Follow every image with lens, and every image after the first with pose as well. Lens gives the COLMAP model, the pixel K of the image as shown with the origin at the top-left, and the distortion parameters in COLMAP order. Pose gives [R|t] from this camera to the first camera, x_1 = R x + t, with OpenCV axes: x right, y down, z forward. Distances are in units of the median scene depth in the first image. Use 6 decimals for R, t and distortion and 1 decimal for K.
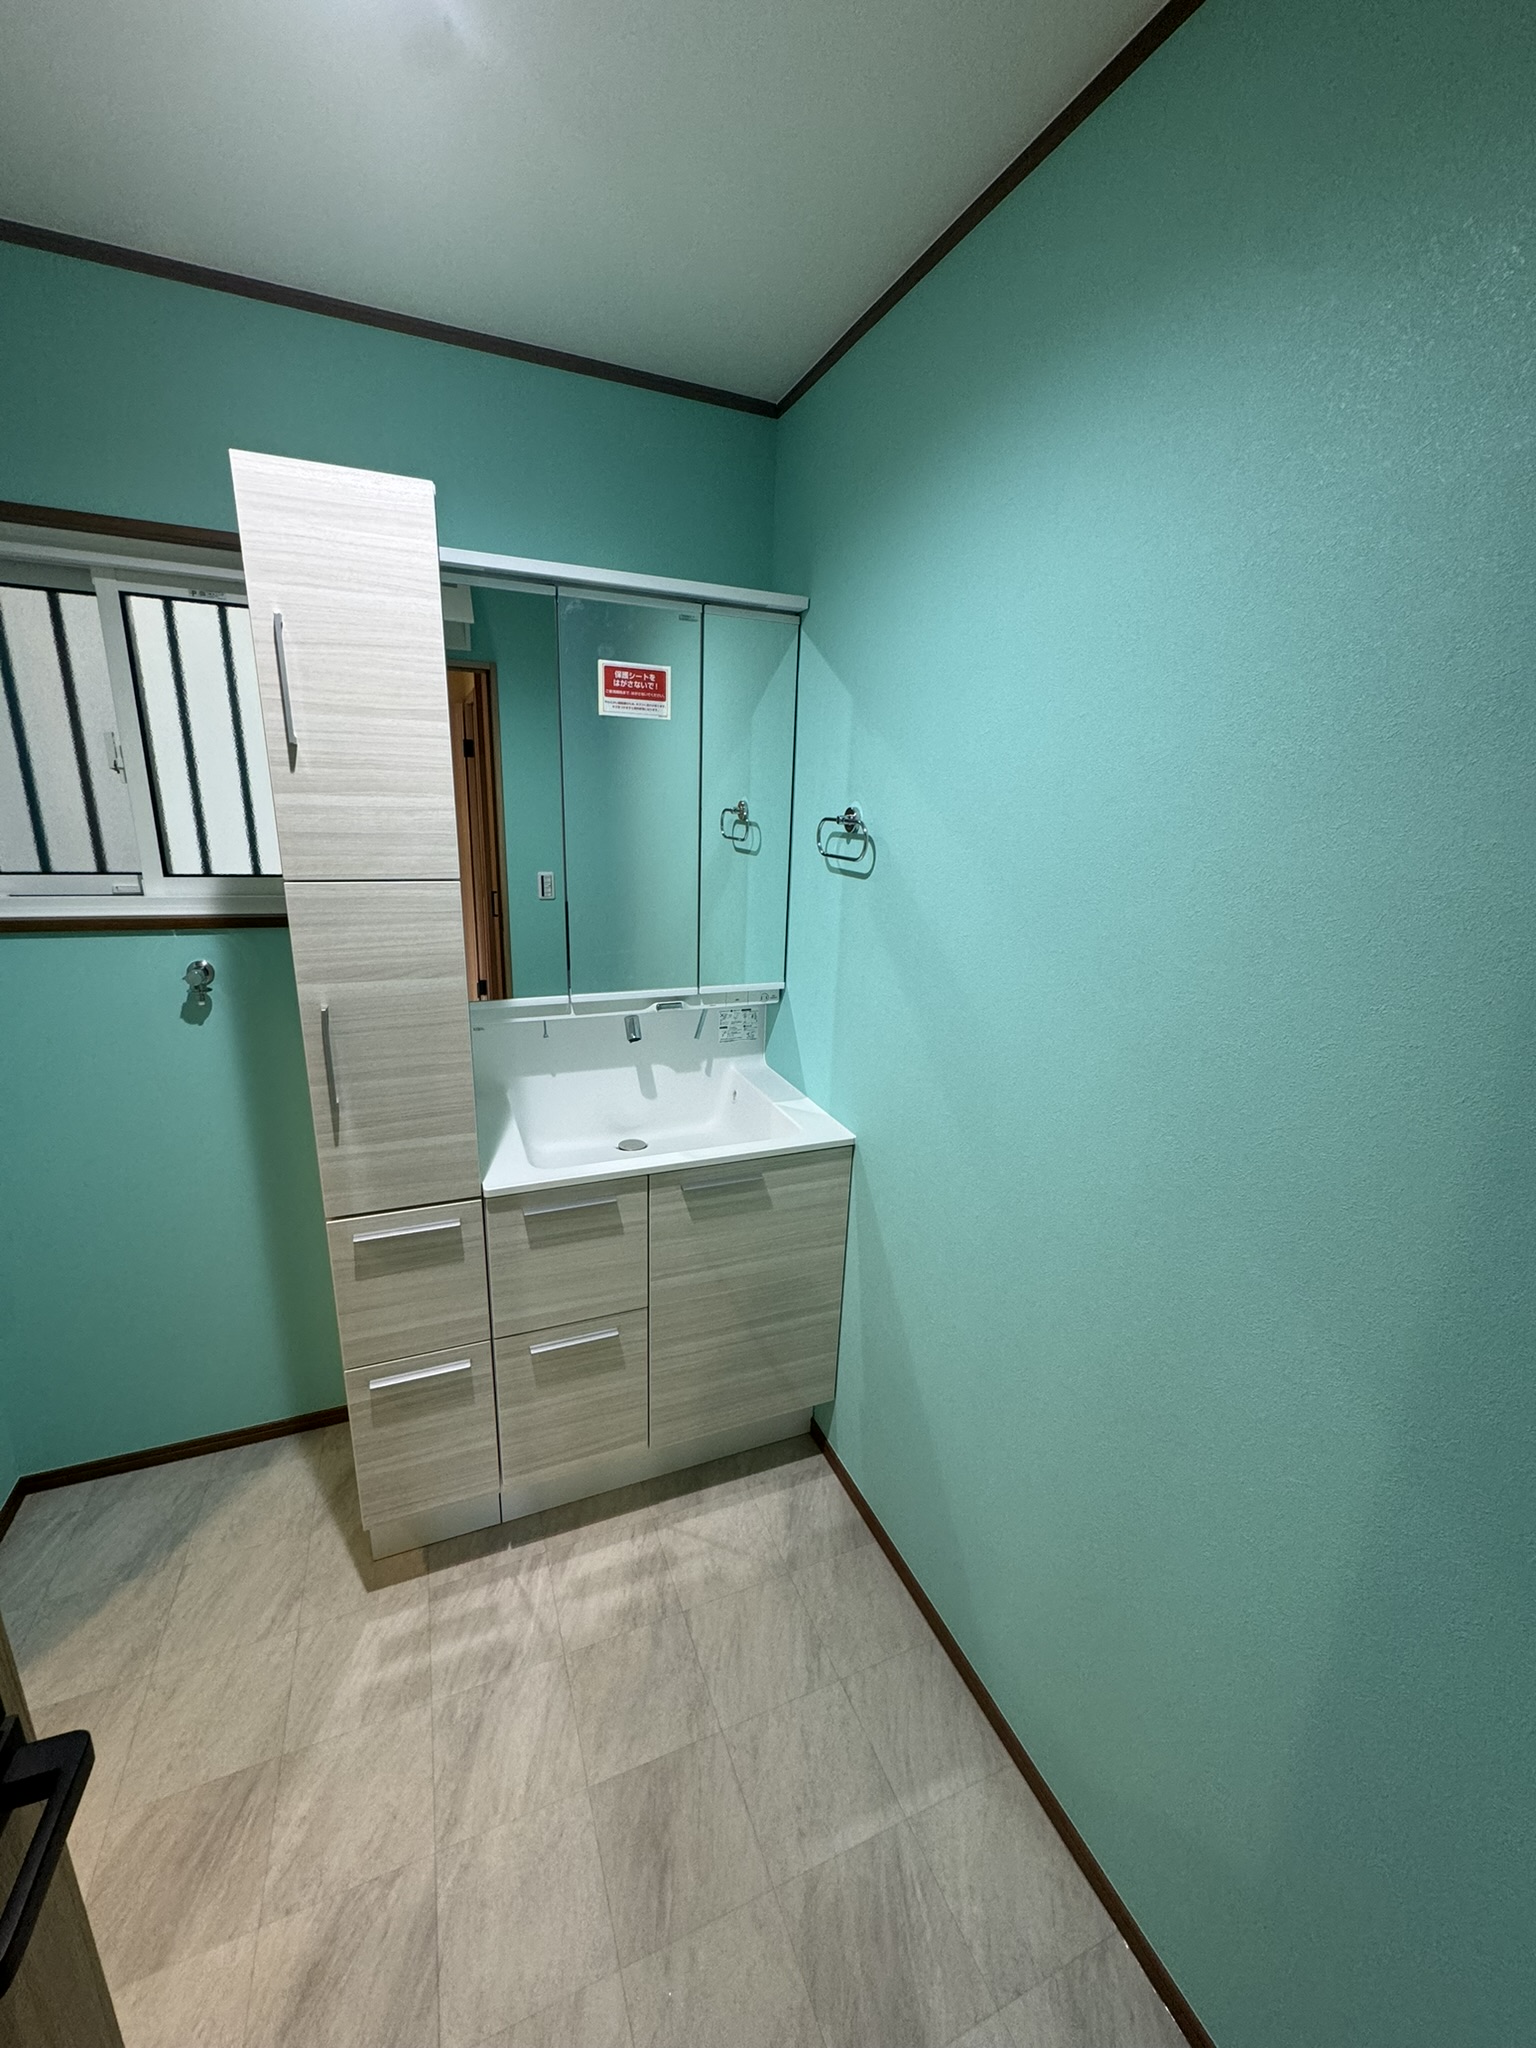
lens RADIAL K [[821.0, 0, 762.1], [0, 821.0, 1025.0], [0, 0, 1]] dist [-0.002319, 0.000637]
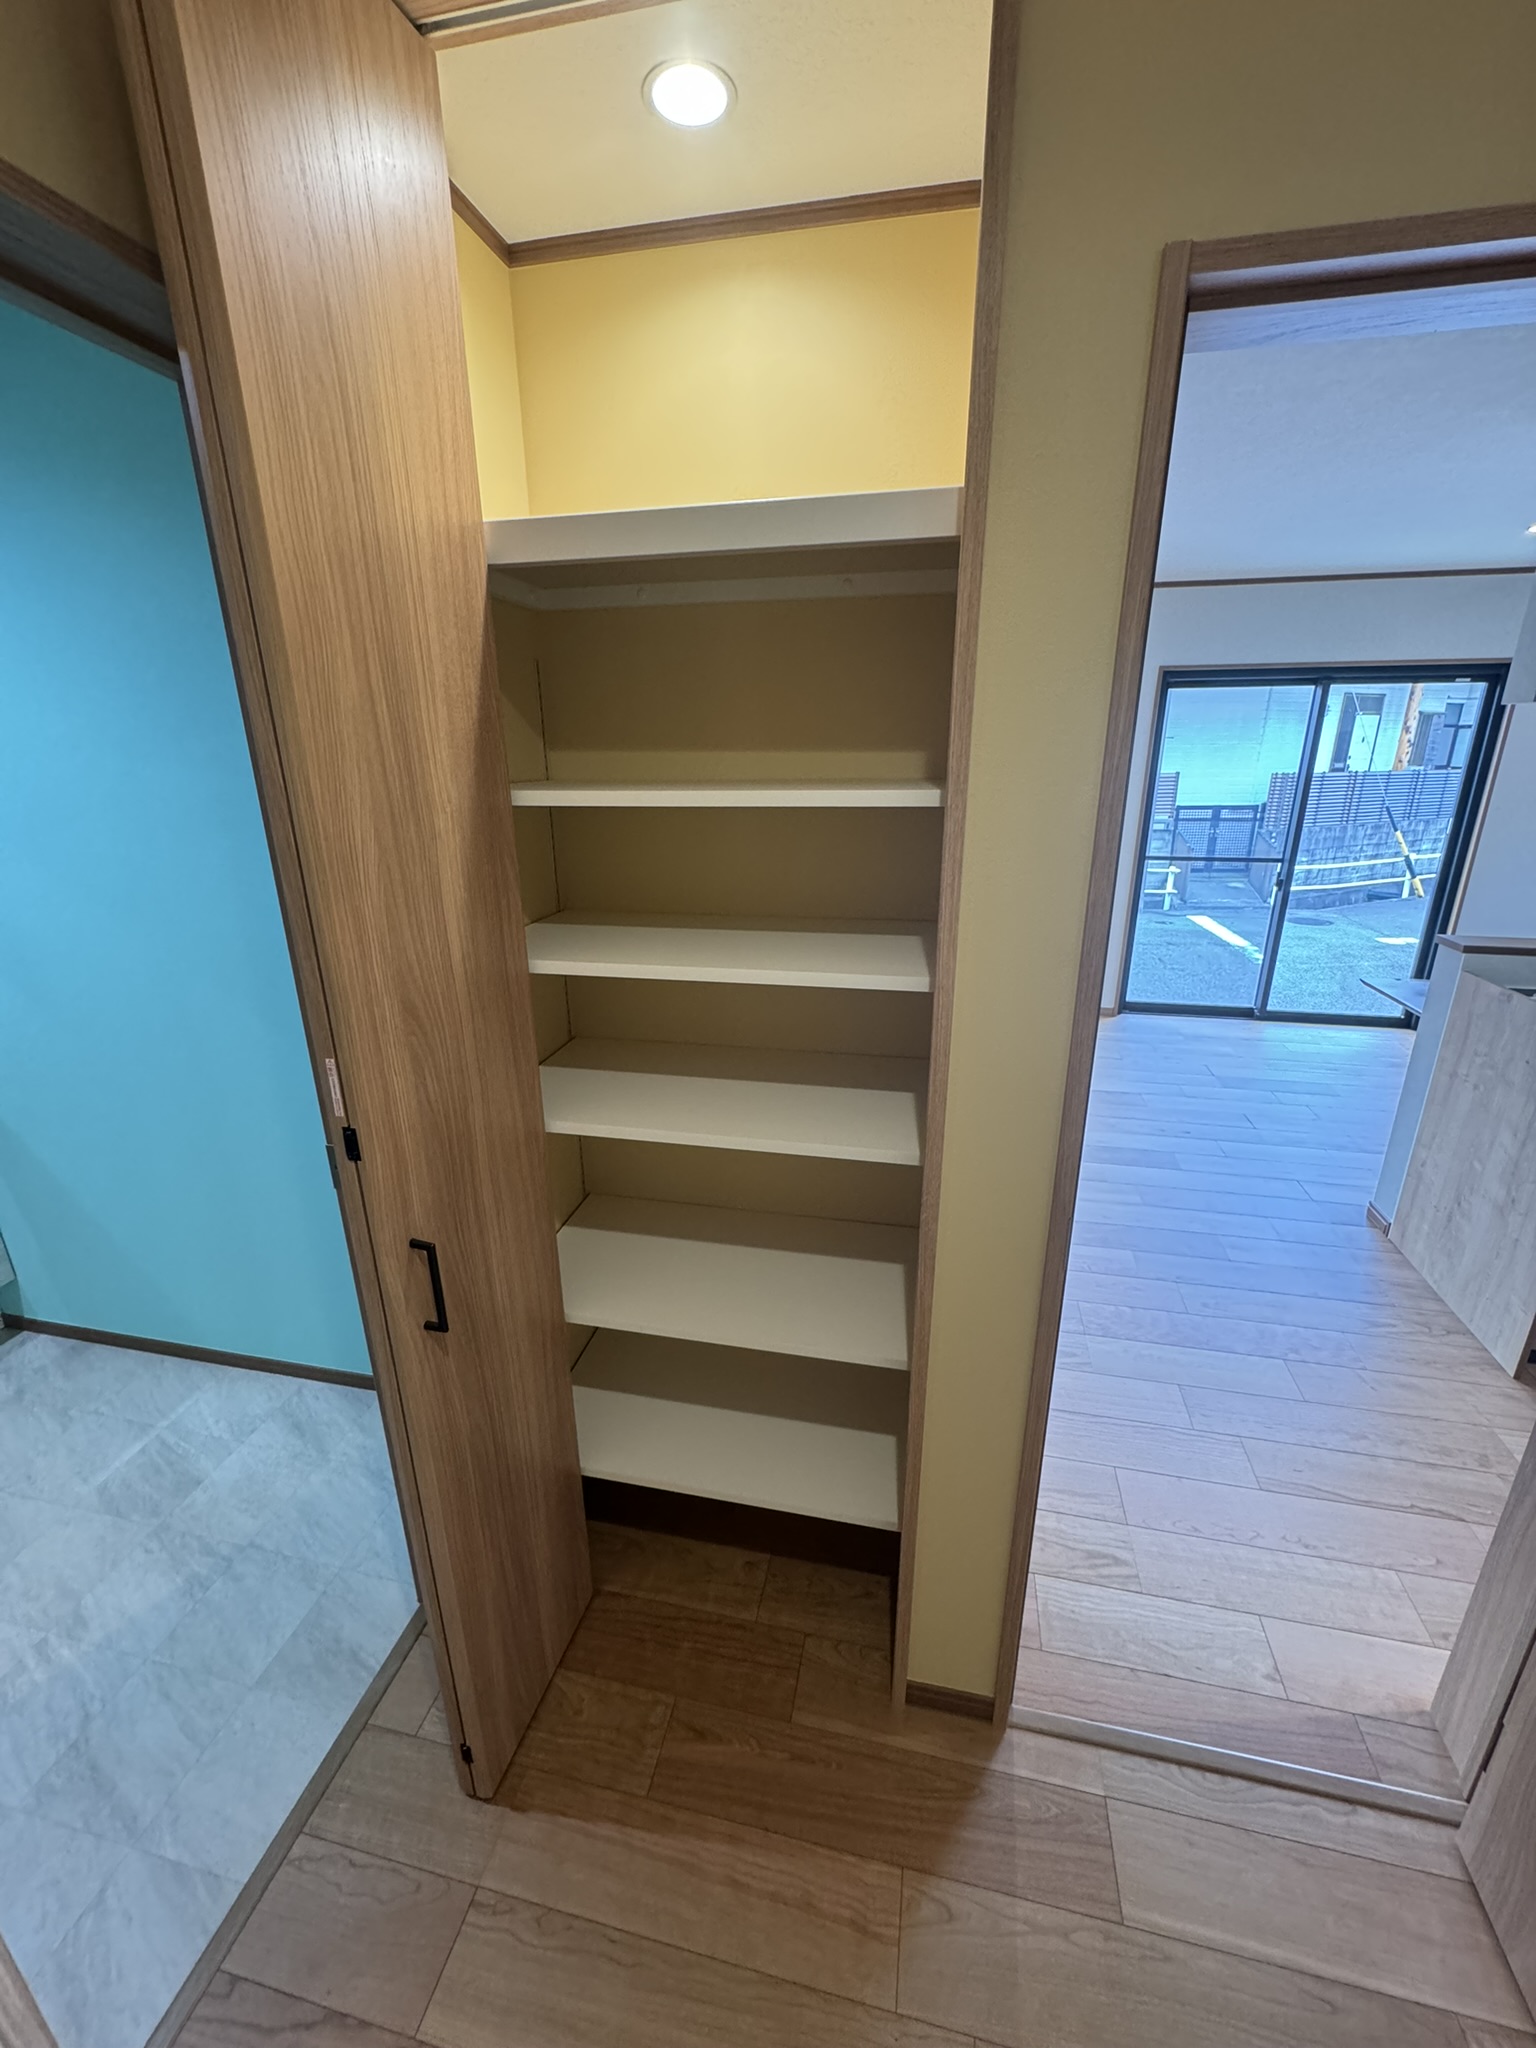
lens RADIAL K [[821.0, 0, 761.6], [0, 821.0, 1027.2], [0, 0, 1]] dist [-0.002319, 0.000637]
pose [[0.573576, -0.303462, 0.760869, -0.109086], [0.253091, 0.949054, 0.187726, 0.210031], [-0.779074, 0.084894, 0.621158, -0.782701]]
